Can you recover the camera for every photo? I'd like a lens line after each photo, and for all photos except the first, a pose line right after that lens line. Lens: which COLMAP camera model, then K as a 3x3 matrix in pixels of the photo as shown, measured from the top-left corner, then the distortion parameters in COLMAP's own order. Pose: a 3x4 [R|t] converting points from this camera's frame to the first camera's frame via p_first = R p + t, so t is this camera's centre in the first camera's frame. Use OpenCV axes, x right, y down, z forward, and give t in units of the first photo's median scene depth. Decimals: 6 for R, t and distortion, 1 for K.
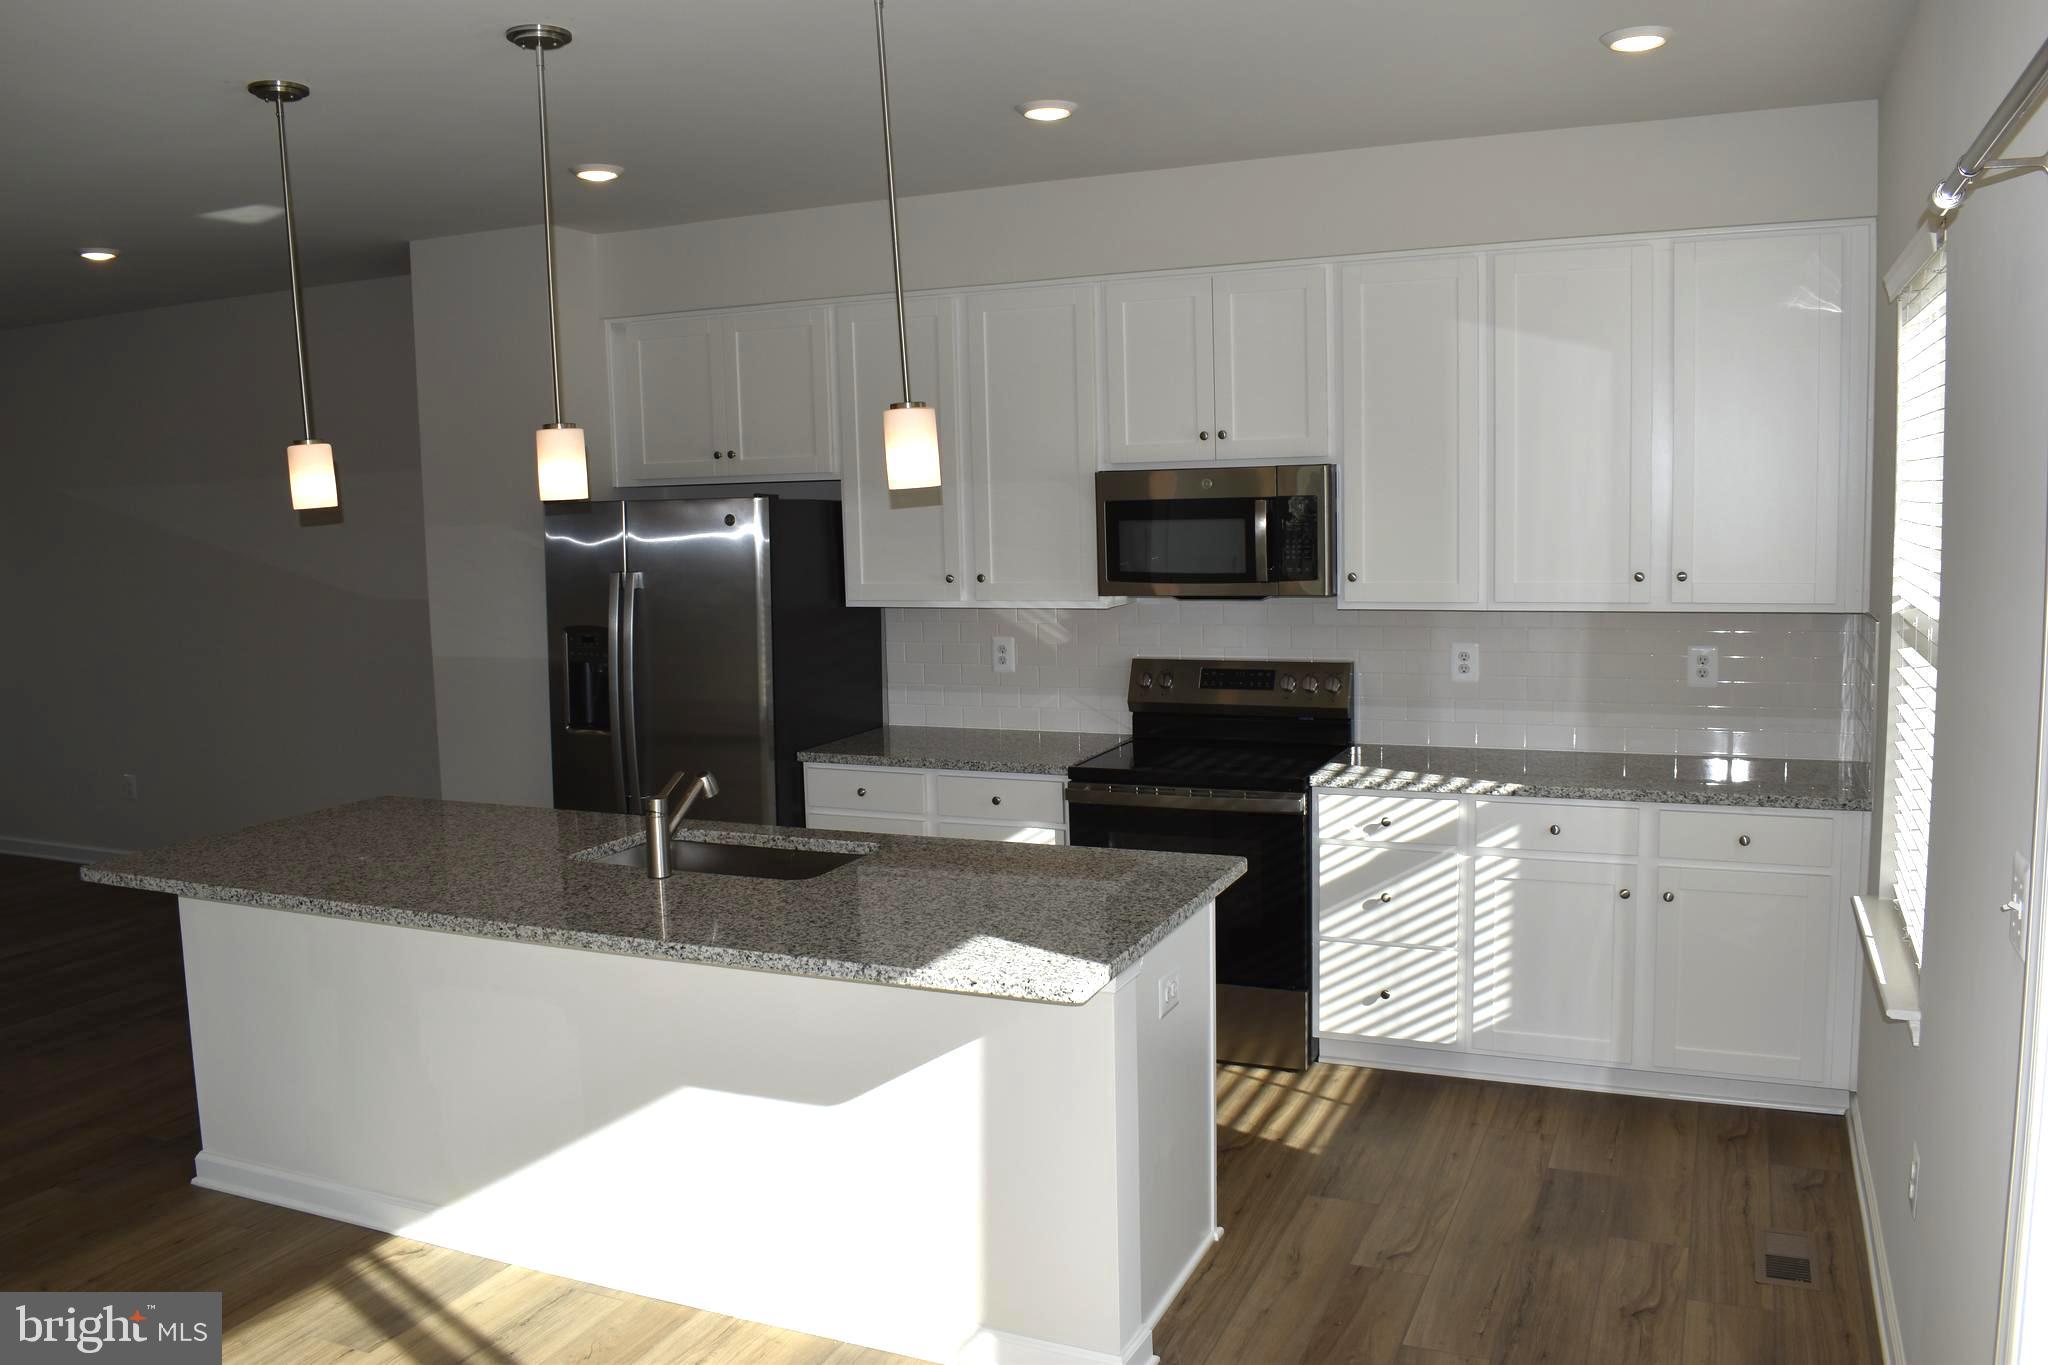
lens RADIAL K [[1598.4, 0, 1029.9], [0, 1598.4, 678.5], [0, 0, 1]] dist [-0.095715, 0.014032]
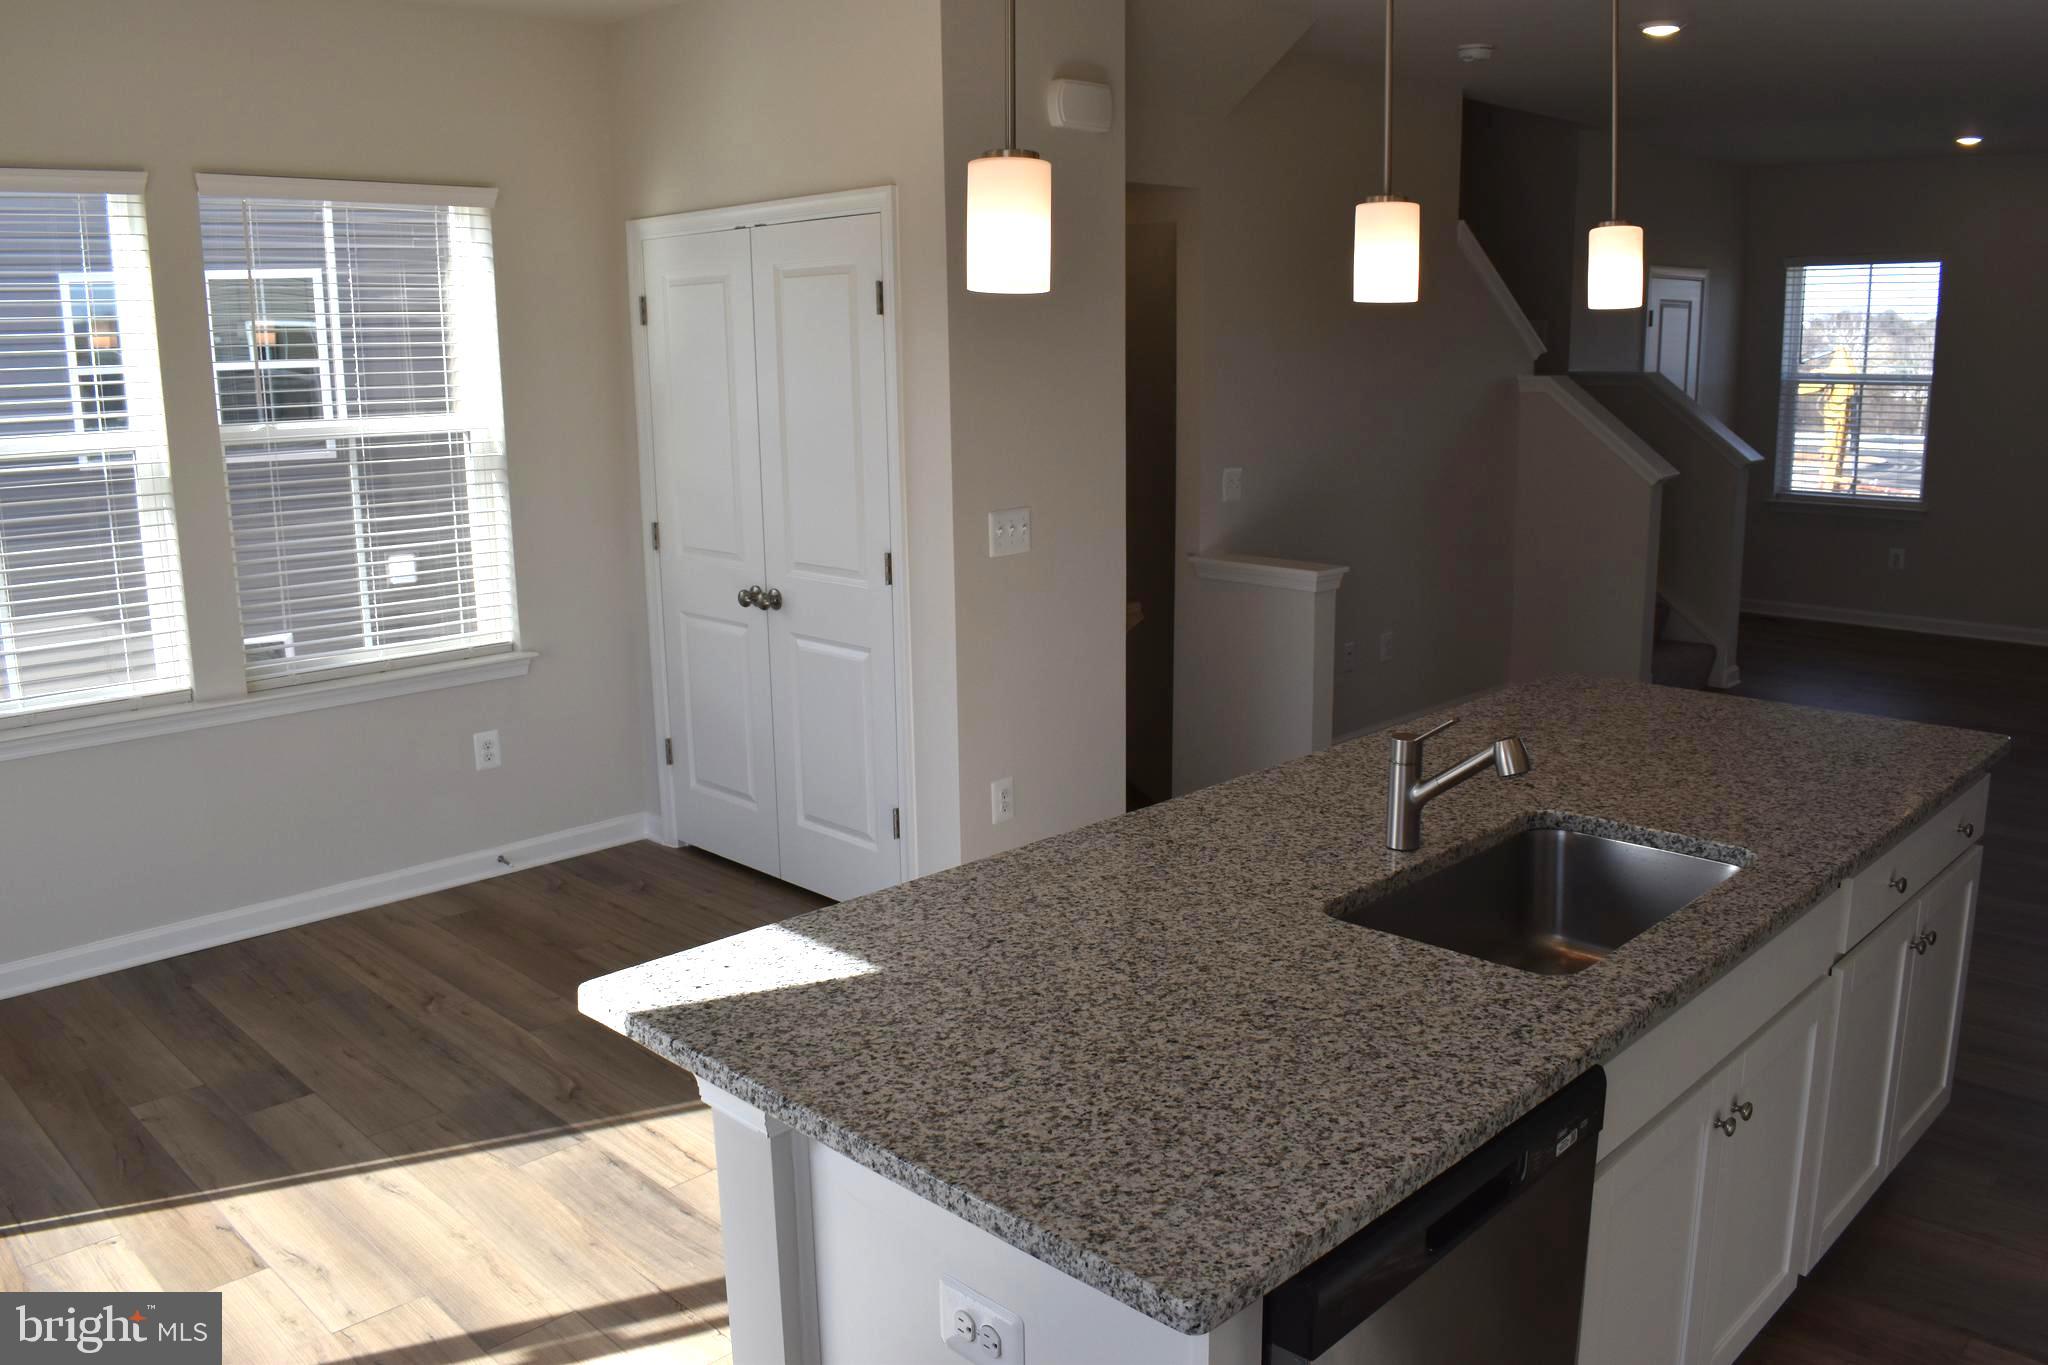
lens RADIAL K [[1598.4, 0, 1035.9], [0, 1598.4, 680.7], [0, 0, 1]] dist [-0.095715, 0.014032]
pose [[-0.366469, 0.216726, -0.904837, 0.359420], [-0.079769, 0.961594, 0.262628, -0.095349], [0.927004, 0.168423, -0.335107, 0.861292]]
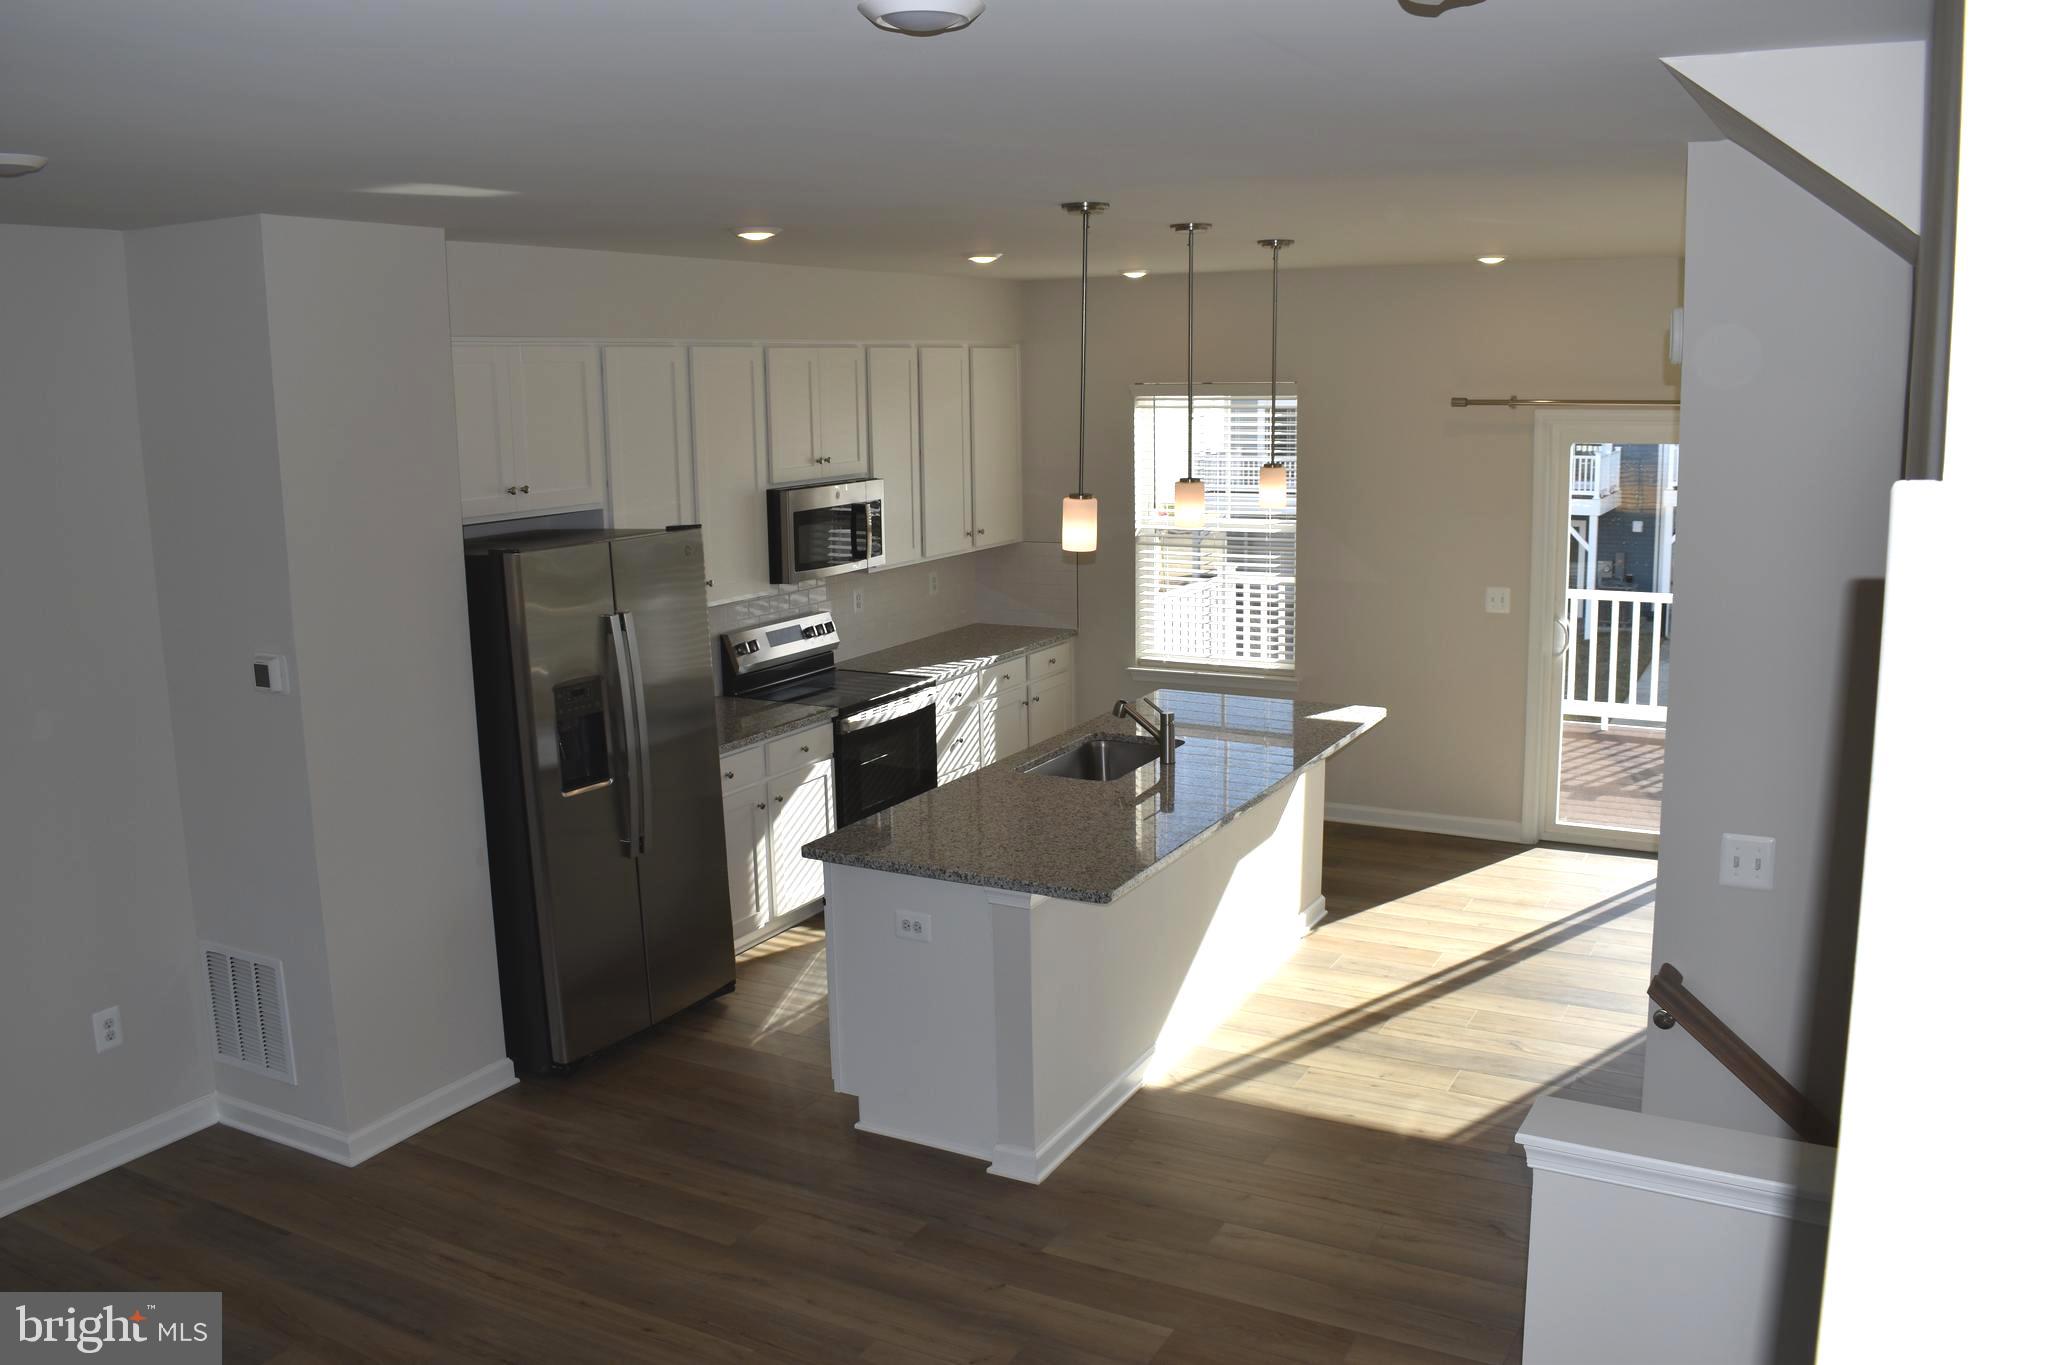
lens RADIAL K [[1598.4, 0, 1041.6], [0, 1598.4, 676.4], [0, 0, 1]] dist [-0.095715, 0.014032]
pose [[0.082741, -0.160848, 0.983505, -1.441007], [0.121736, 0.981129, 0.150218, -0.172220], [-0.989108, 0.107299, 0.100761, 0.765558]]
